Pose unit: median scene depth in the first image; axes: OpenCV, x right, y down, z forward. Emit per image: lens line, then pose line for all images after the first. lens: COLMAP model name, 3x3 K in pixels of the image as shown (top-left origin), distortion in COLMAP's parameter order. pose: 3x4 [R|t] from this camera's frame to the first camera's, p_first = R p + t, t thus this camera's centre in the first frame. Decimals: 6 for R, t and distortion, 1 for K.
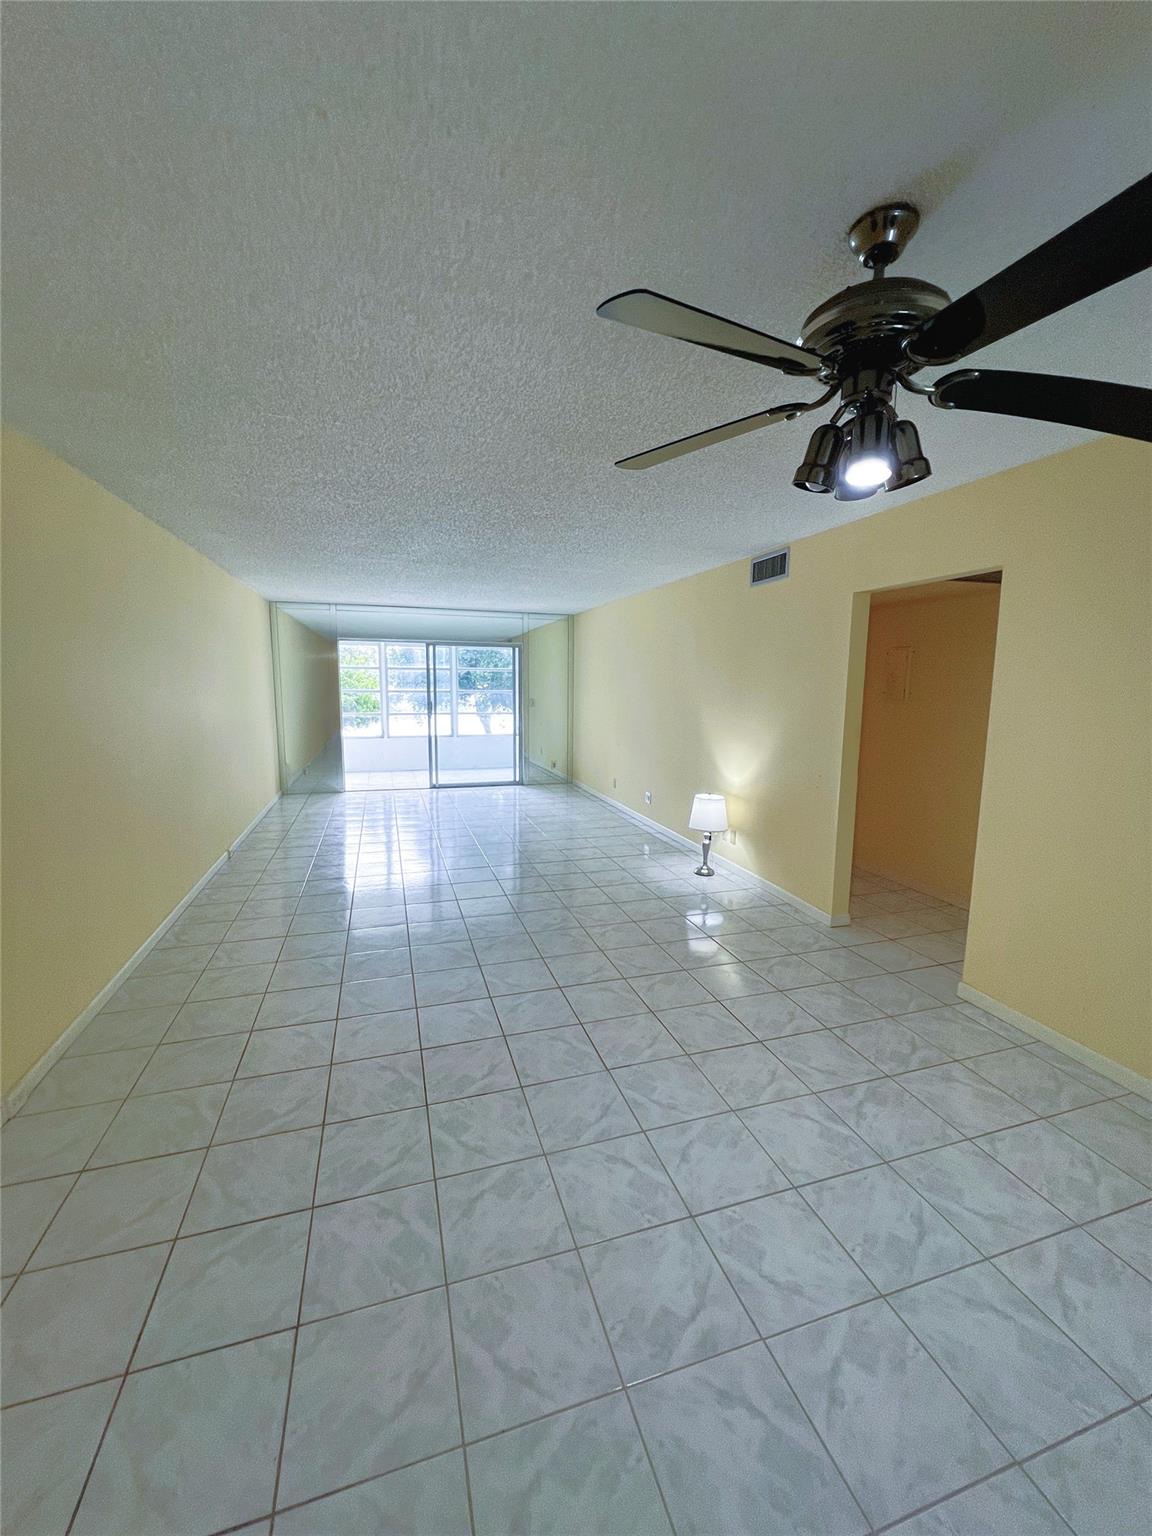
lens RADIAL K [[615.5, 0, 576.0], [0, 615.5, 768.0], [0, 0, 1]] dist [-0.008359, 0.000013]
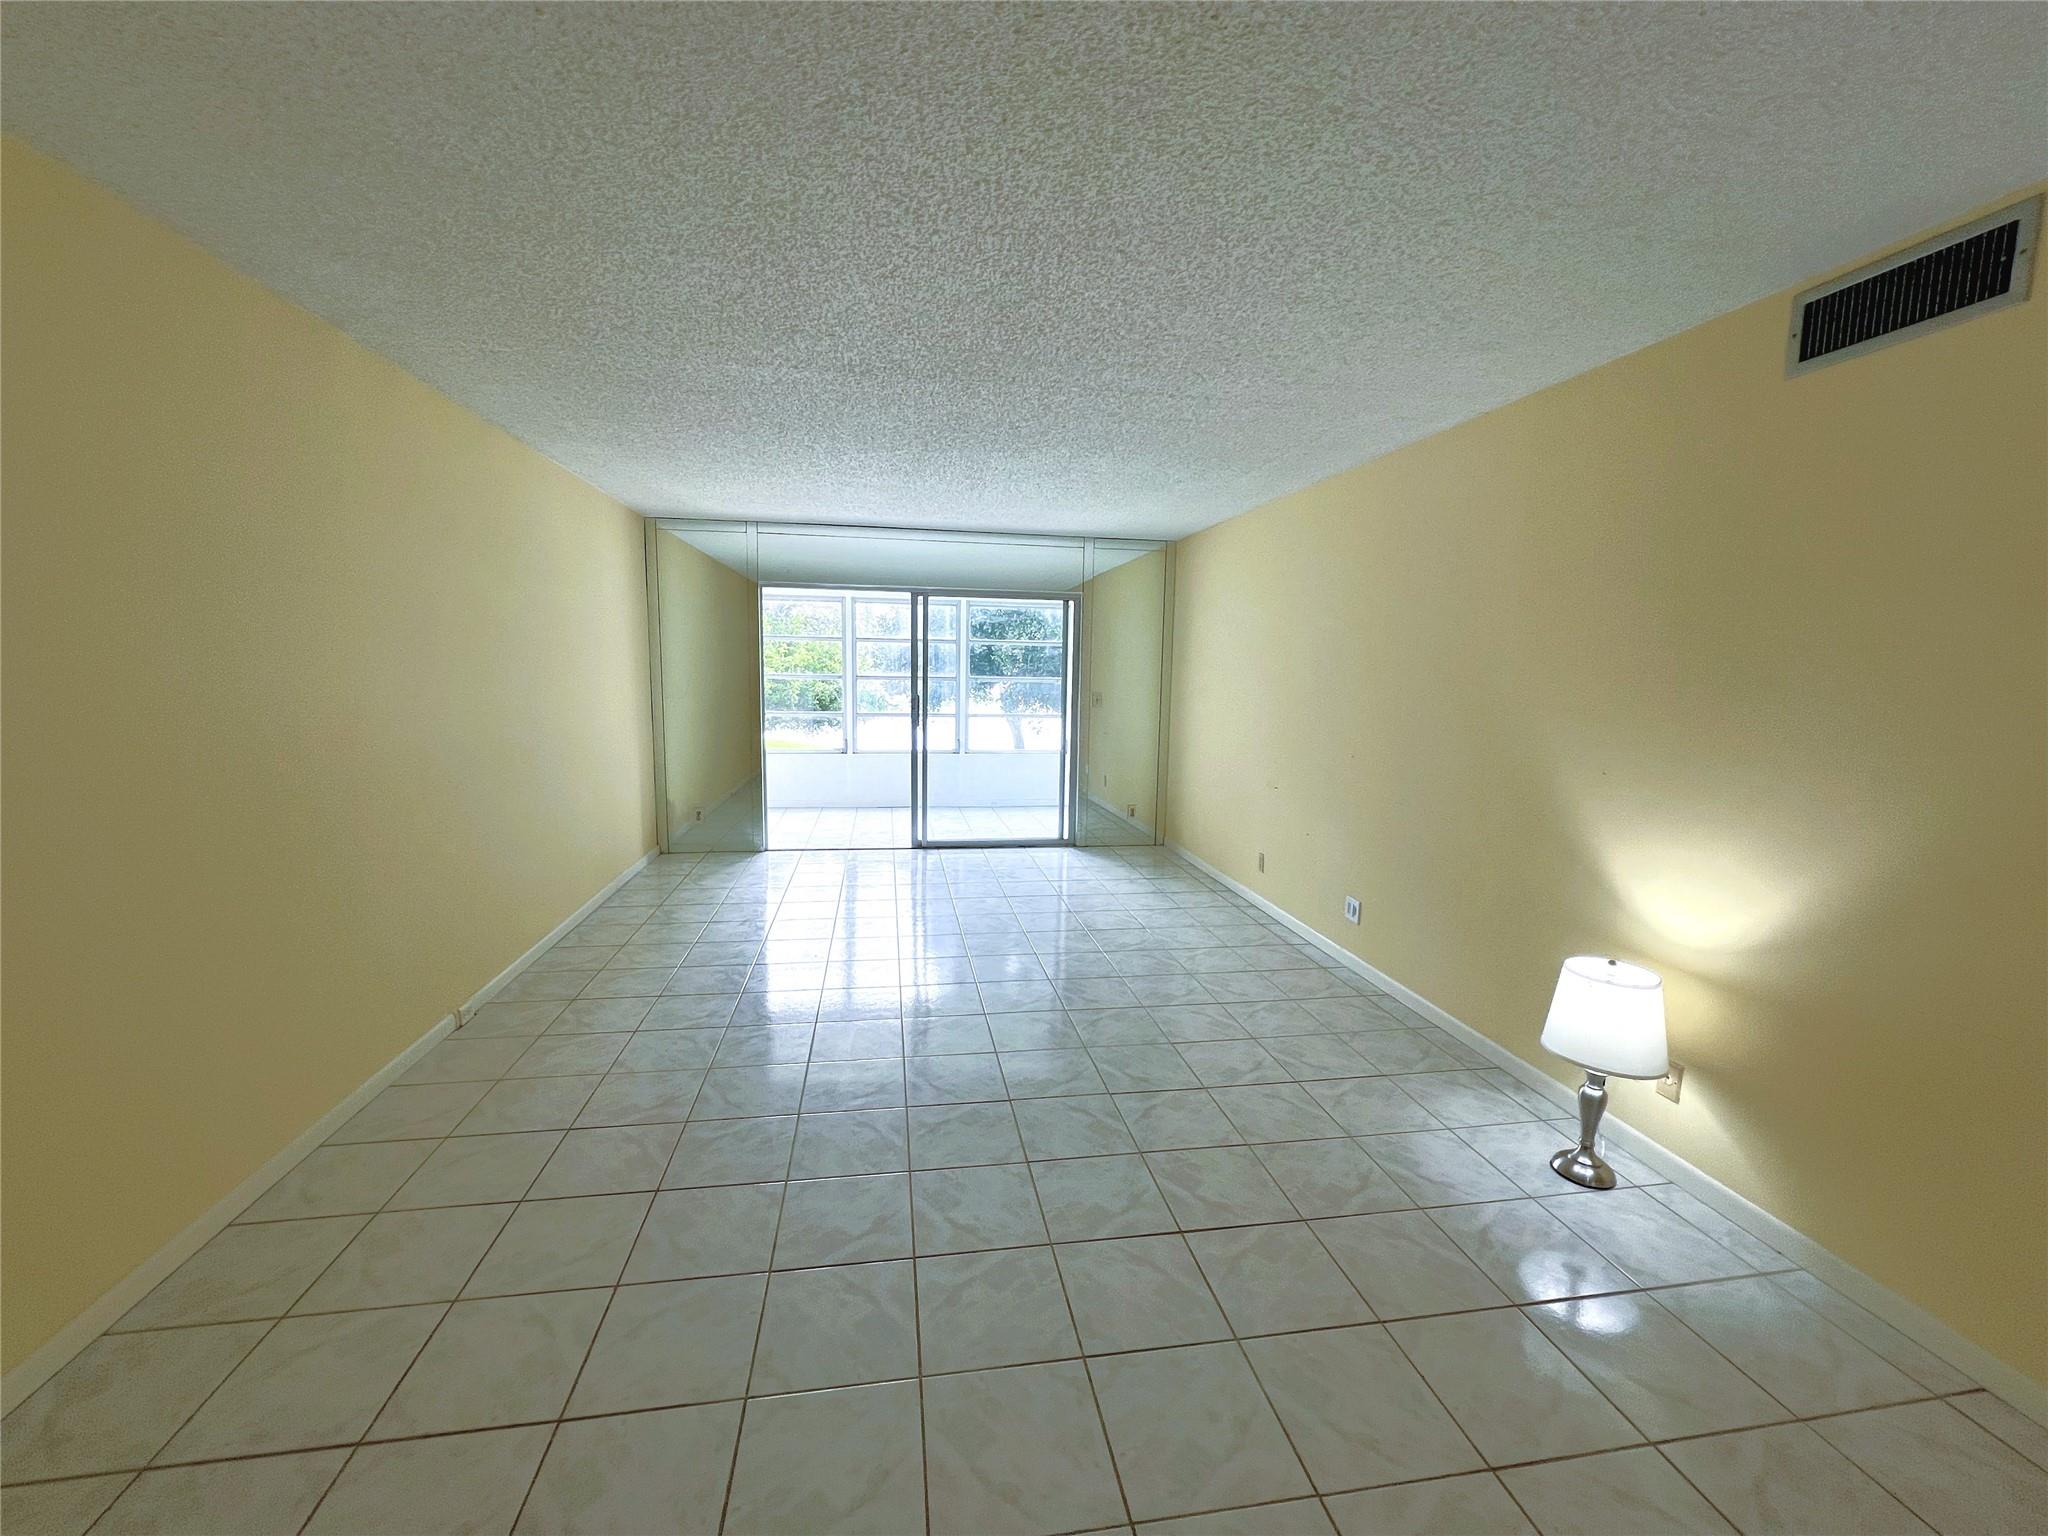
lens RADIAL K [[820.7, 0, 1019.8], [0, 820.7, 758.9], [0, 0, 1]] dist [-0.008359, 0.000013]
pose [[0.990099, 0.023129, -0.138454, -0.036314], [-0.027162, 0.999258, -0.027312, -0.031175], [0.137720, 0.030802, 0.989992, 0.262211]]
